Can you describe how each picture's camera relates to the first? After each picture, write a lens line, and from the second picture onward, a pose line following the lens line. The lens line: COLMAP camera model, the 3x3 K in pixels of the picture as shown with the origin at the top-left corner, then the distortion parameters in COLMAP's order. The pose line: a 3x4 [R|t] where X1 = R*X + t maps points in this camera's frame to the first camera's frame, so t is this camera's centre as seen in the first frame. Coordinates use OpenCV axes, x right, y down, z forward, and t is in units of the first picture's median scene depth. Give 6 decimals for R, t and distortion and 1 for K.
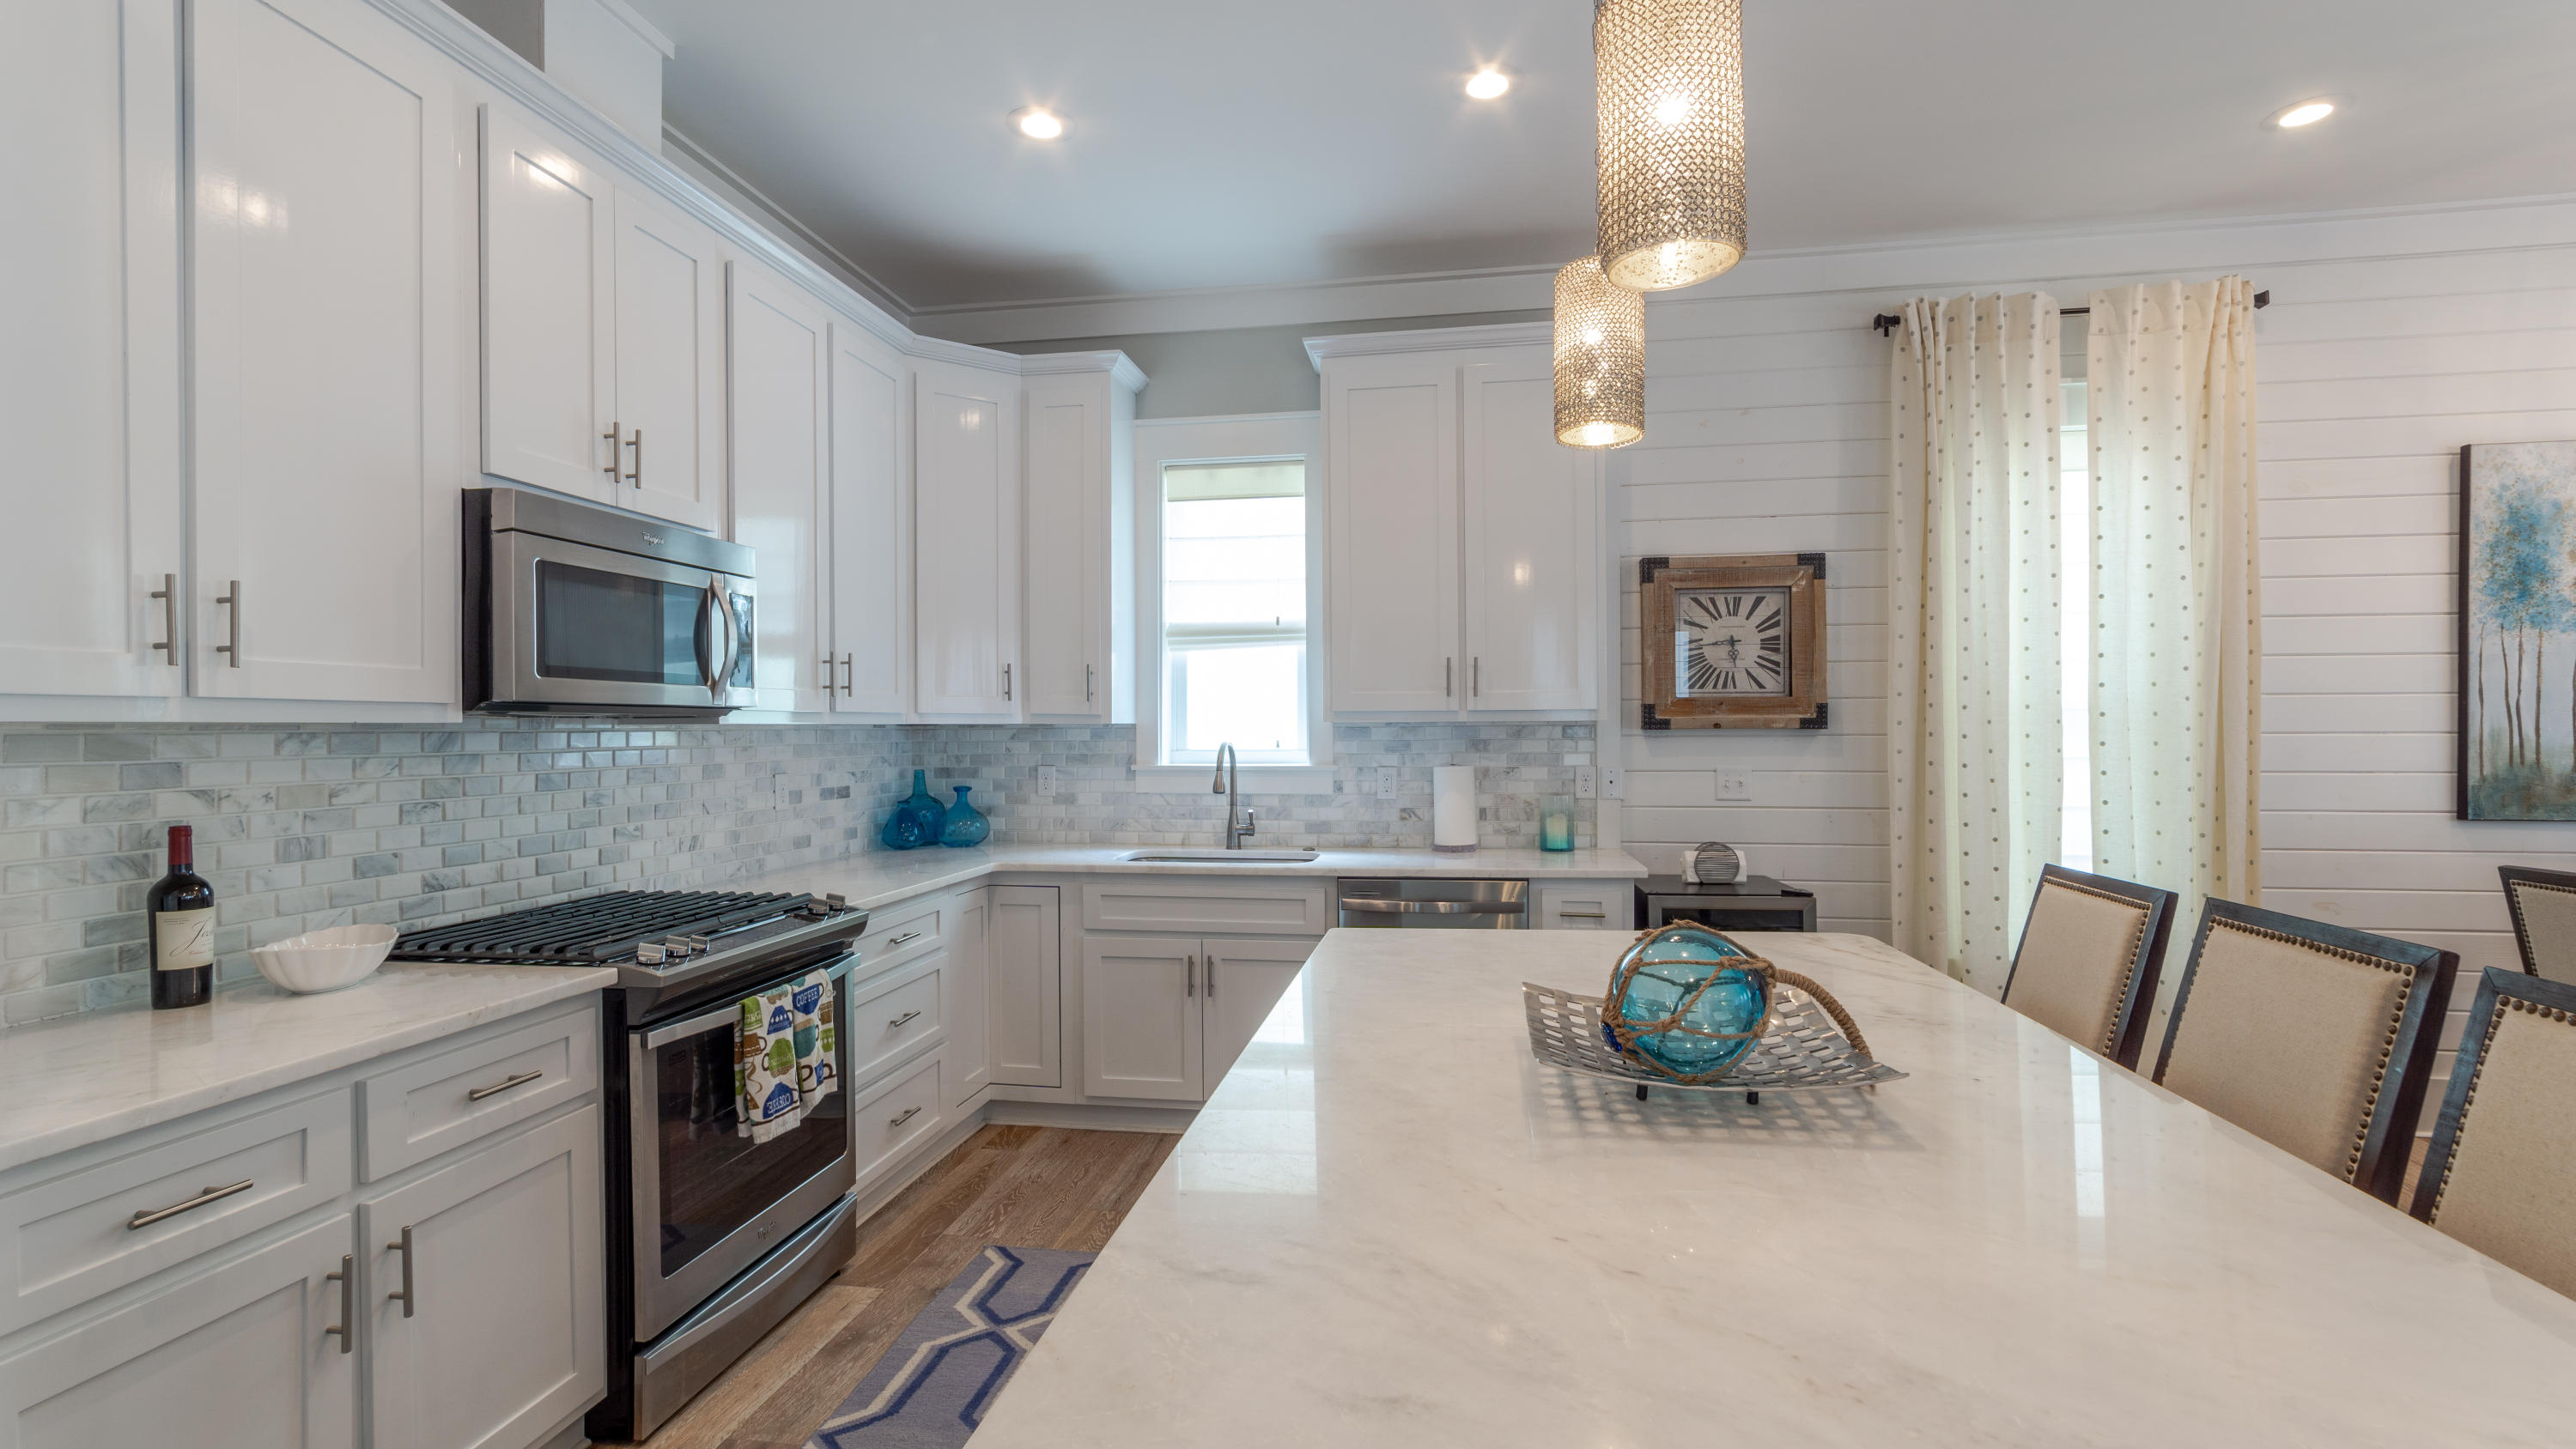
lens RADIAL K [[1130.1, 0, 1288.0], [0, 1130.1, 724.5], [0, 0, 1]] dist [-0.000164, 0.000107]
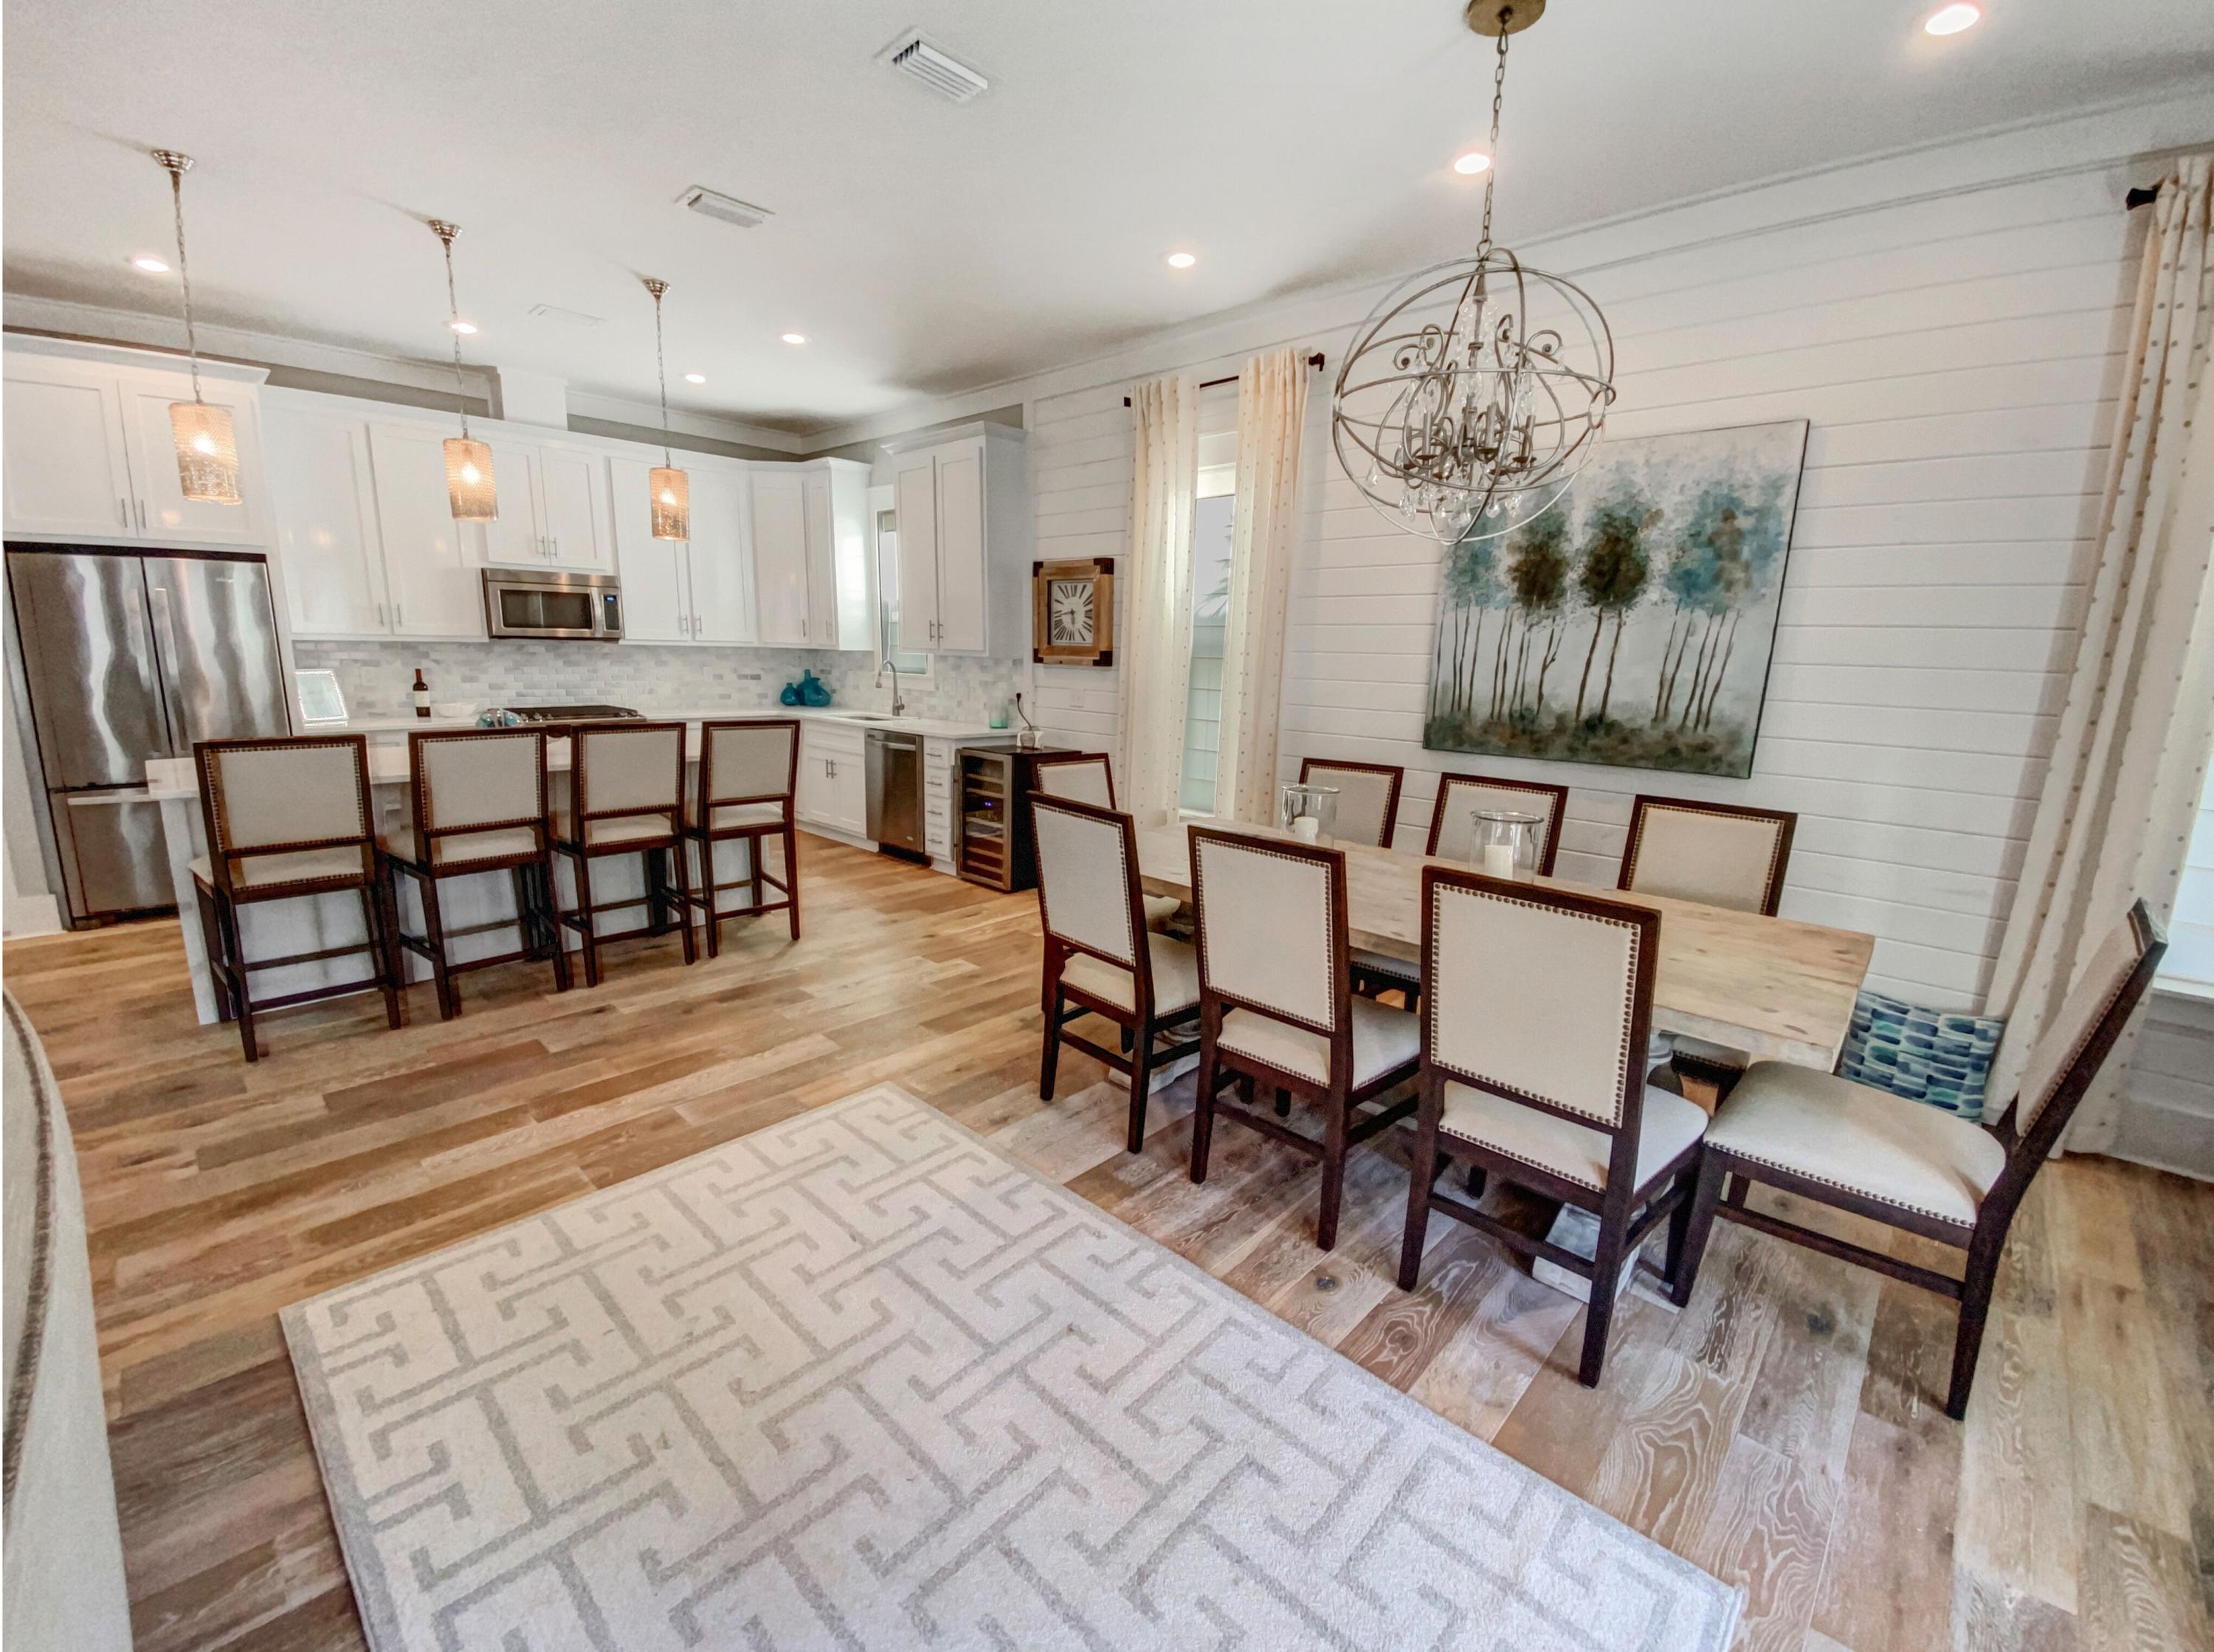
lens RADIAL K [[912.5, 0, 1107.0], [0, 912.5, 826.0], [0, 0, 1]] dist [0.021316, -0.020659]
pose [[0.817566, 0.135540, -0.559655, 1.293453], [-0.028699, 0.980286, 0.195486, -0.028338], [0.575119, -0.143761, 0.805339, -0.132914]]
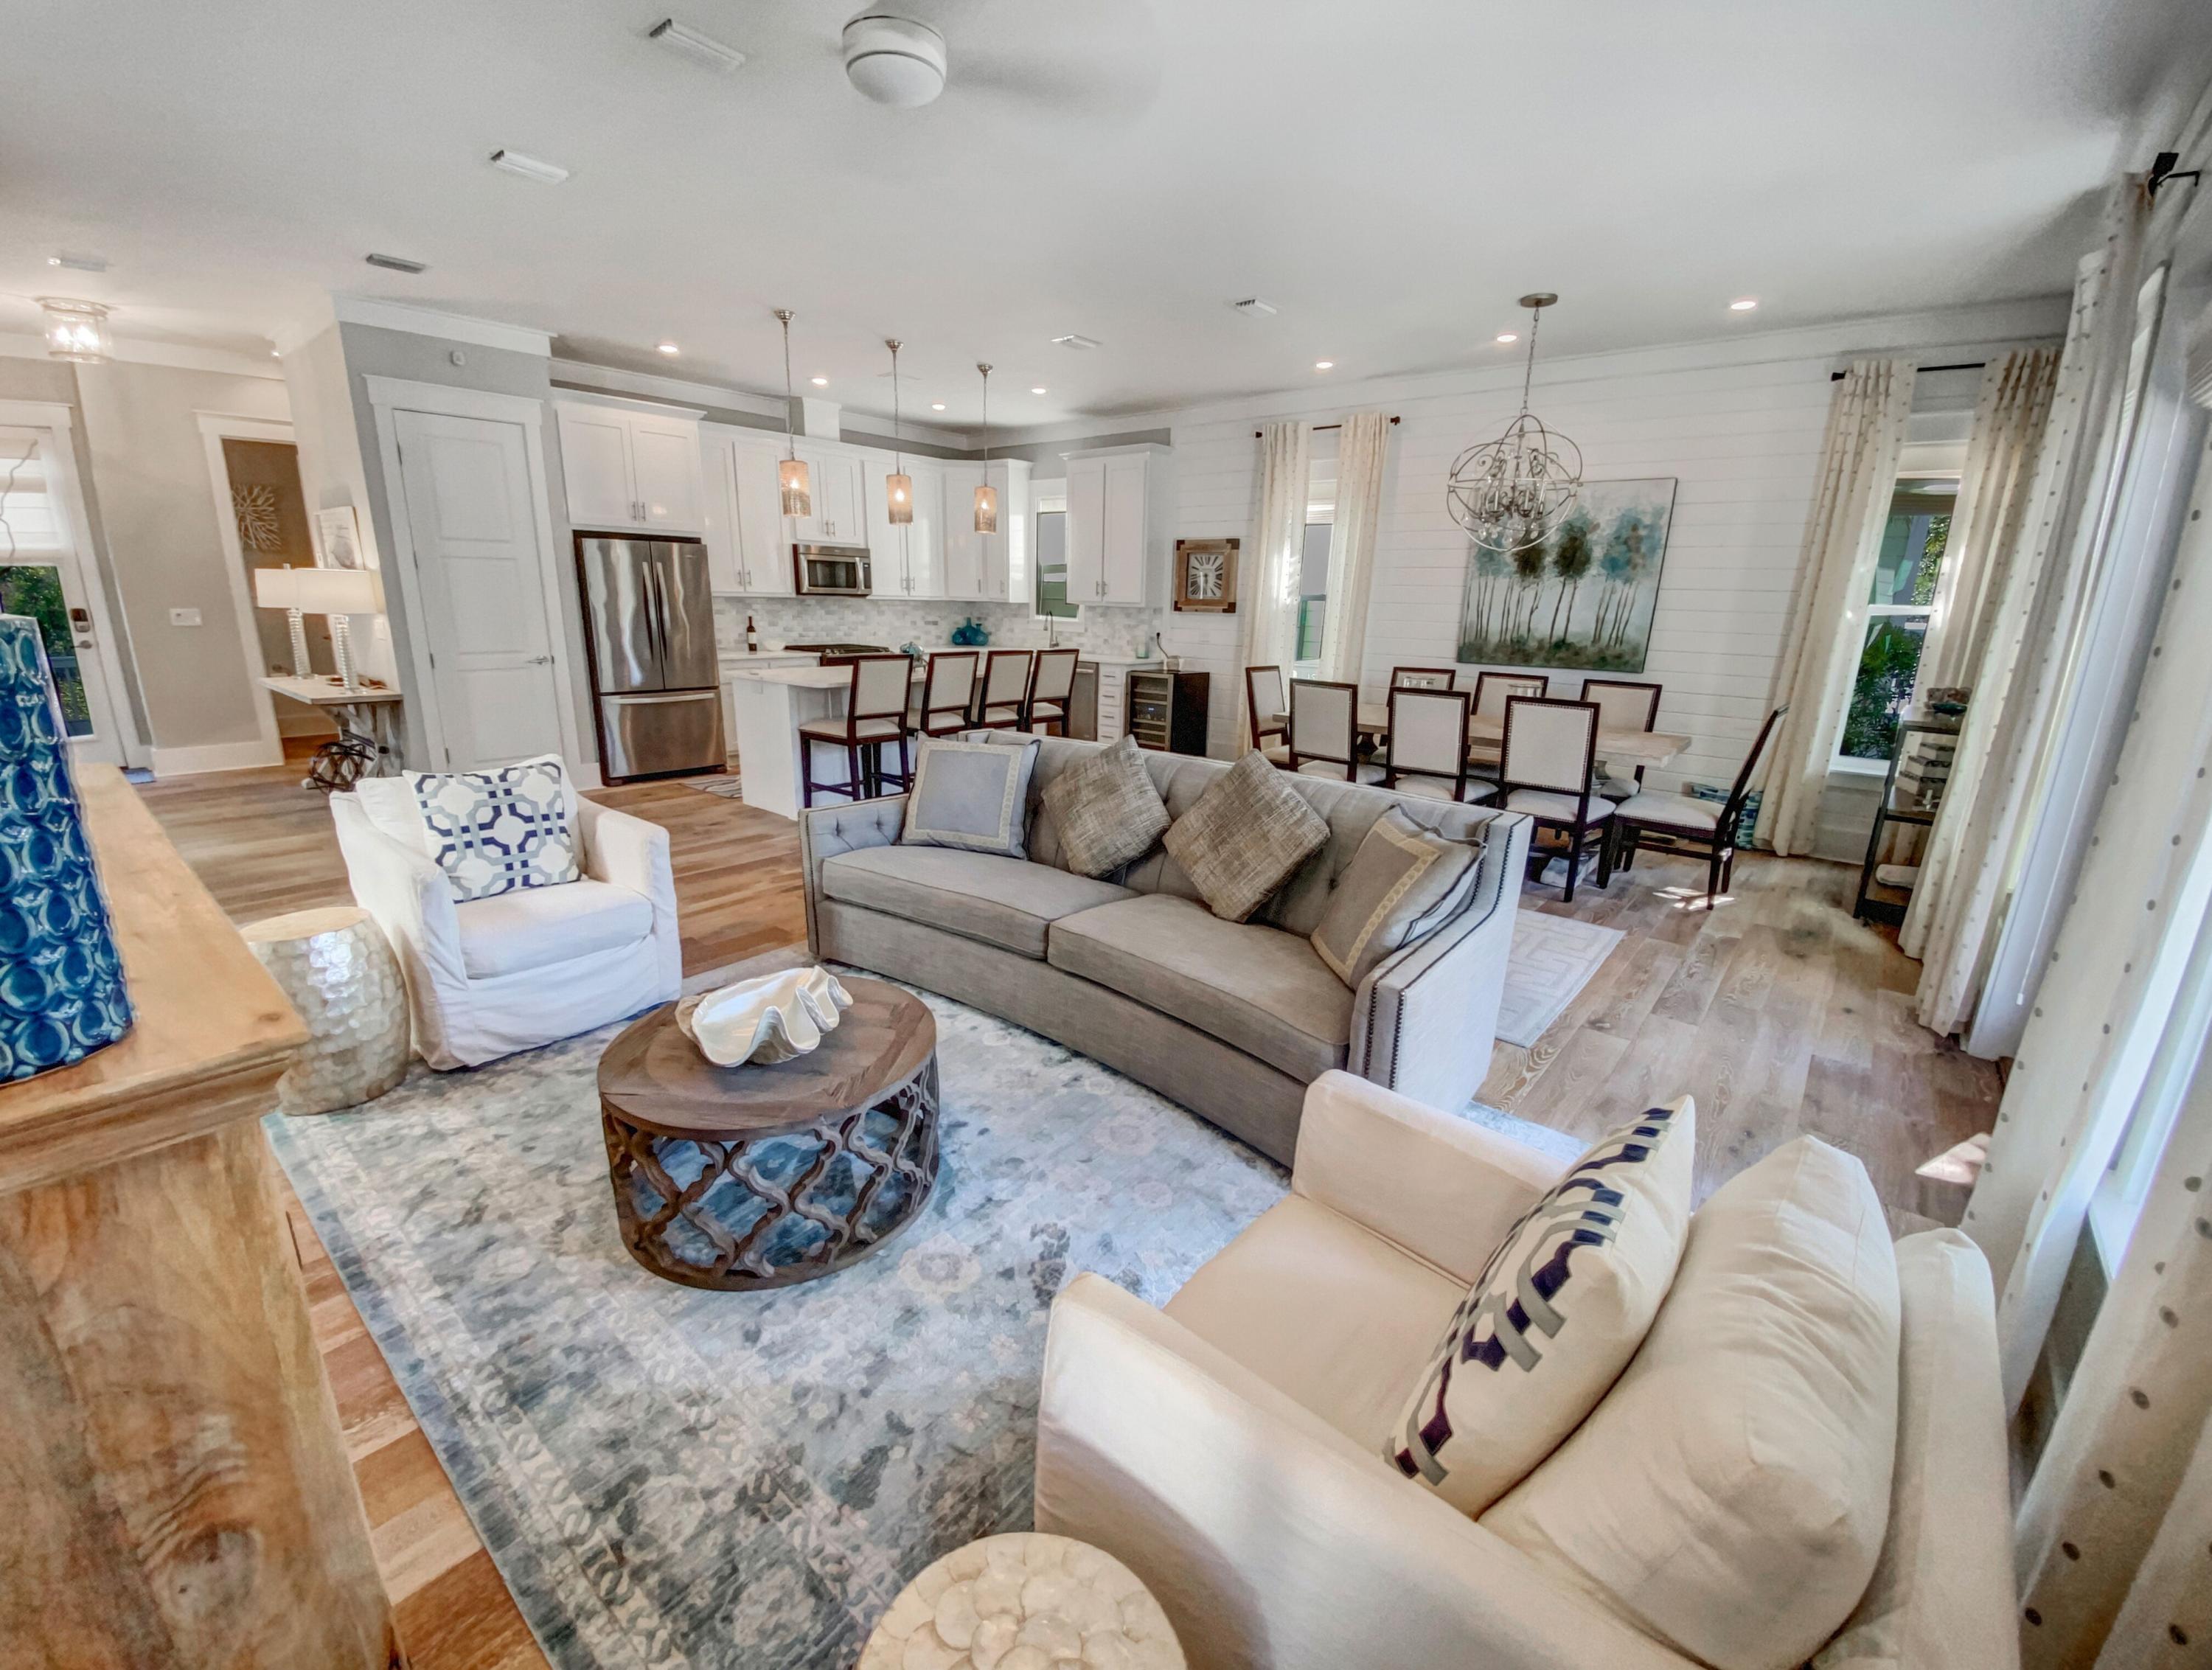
lens RADIAL K [[911.8, 0, 1106.0], [0, 911.8, 835.0], [0, 0, 1]] dist [0.021316, -0.020659]
pose [[0.854211, 0.154908, -0.496313, 1.335098], [-0.026754, 0.966415, 0.255589, -0.030096], [0.519237, -0.205049, 0.829667, -0.931962]]
